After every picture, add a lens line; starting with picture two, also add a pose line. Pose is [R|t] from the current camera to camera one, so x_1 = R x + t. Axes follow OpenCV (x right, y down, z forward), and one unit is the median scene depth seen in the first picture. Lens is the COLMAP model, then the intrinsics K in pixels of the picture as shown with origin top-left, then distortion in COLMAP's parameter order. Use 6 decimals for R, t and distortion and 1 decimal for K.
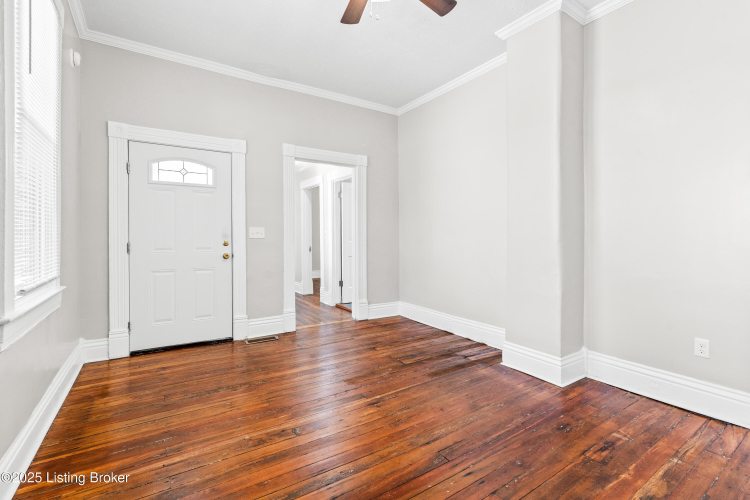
lens RADIAL K [[339.7, 0, 381.9], [0, 339.7, 234.0], [0, 0, 1]] dist [-0.000748, -0.000071]
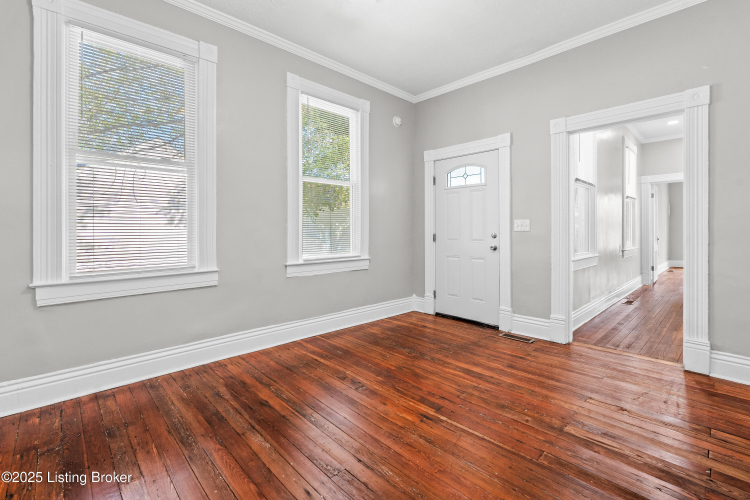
lens RADIAL K [[339.7, 0, 381.9], [0, 339.7, 234.0], [0, 0, 1]] dist [-0.000748, -0.000071]
pose [[0.185362, 0.009605, -0.982623, 0.550697], [0.008290, 0.999901, 0.011338, 0.006900], [0.982635, -0.010248, 0.185264, 0.488361]]
